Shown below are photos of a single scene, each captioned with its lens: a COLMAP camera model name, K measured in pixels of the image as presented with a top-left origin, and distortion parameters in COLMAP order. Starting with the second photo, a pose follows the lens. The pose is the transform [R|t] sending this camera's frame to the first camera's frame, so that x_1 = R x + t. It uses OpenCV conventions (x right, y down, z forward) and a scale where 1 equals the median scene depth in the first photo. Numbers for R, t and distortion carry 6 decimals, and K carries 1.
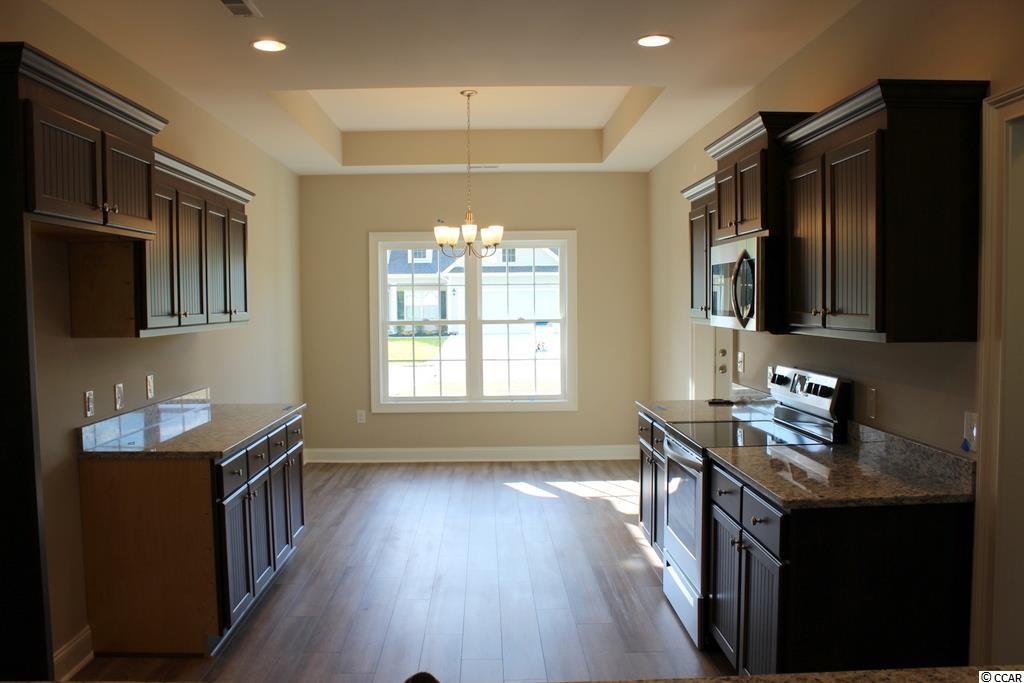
lens RADIAL K [[830.2, 0, 512.0], [0, 830.2, 341.5], [0, 0, 1]] dist [-0.164508, 0.141384]
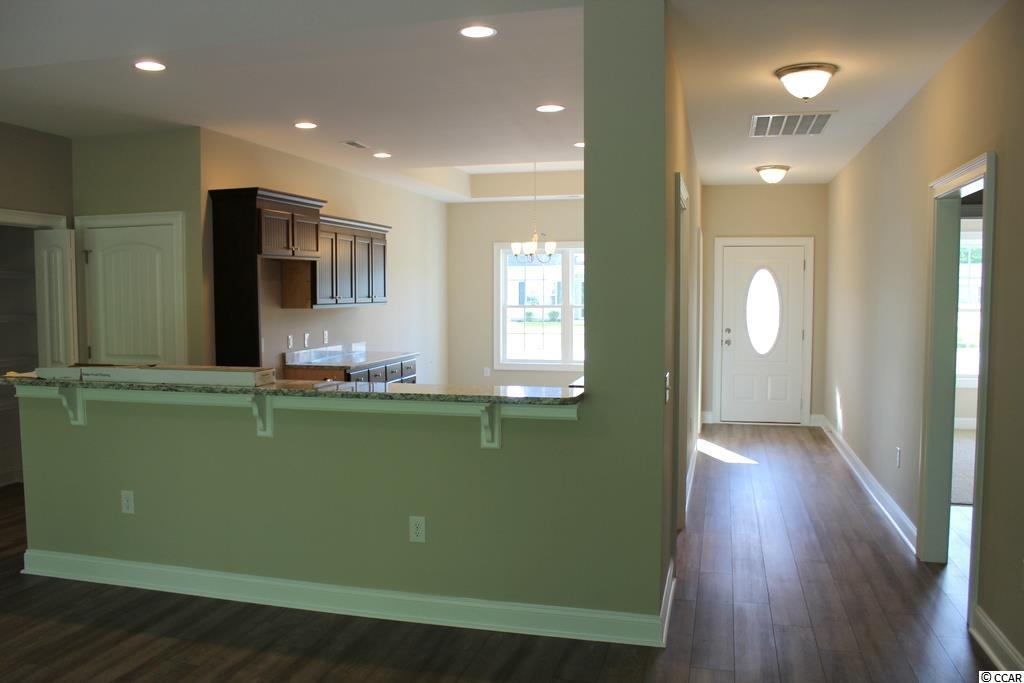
lens RADIAL K [[830.2, 0, 512.0], [0, 830.2, 341.5], [0, 0, 1]] dist [-0.164508, 0.141384]
pose [[0.960912, 0.023326, -0.275870, 0.578637], [-0.019685, 0.999679, 0.015960, 0.034042], [0.276153, -0.009905, 0.961063, -0.830520]]
